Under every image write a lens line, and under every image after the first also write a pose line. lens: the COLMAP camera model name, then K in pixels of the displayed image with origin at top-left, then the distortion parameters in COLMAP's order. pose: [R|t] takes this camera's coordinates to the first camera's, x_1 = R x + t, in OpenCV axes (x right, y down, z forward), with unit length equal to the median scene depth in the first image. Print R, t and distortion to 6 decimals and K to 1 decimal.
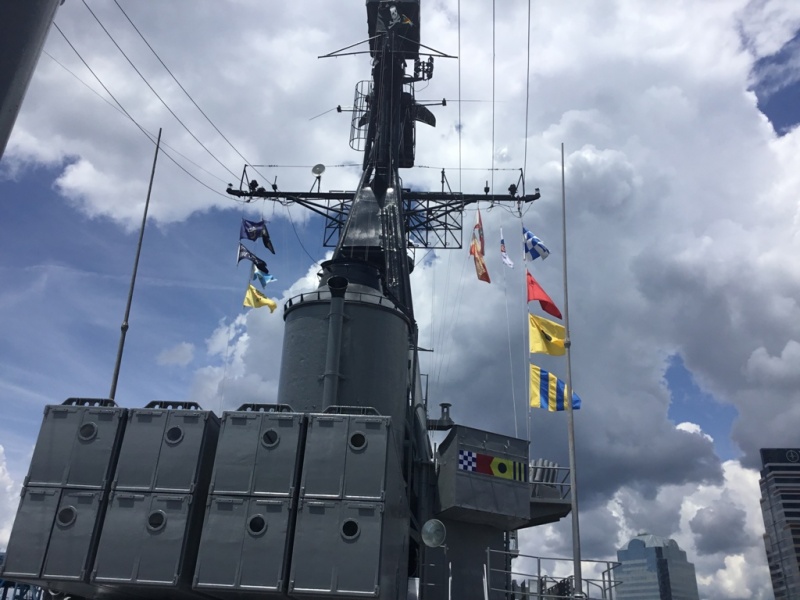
lens RADIAL K [[730.5, 0, 397.6], [0, 730.5, 300.9], [0, 0, 1]] dist [0.136003, -0.273351]
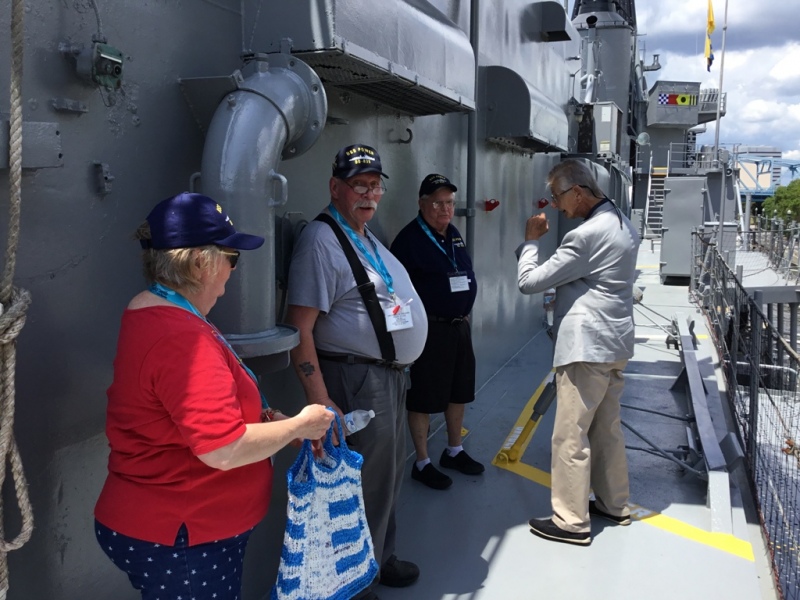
lens RADIAL K [[730.5, 0, 397.6], [0, 730.5, 300.9], [0, 0, 1]] dist [0.136003, -0.273351]
pose [[0.952337, -0.010915, -0.304852, 0.017896], [0.176710, 0.834341, 0.522158, -0.478980], [0.248651, -0.551141, 0.796503, -1.016677]]
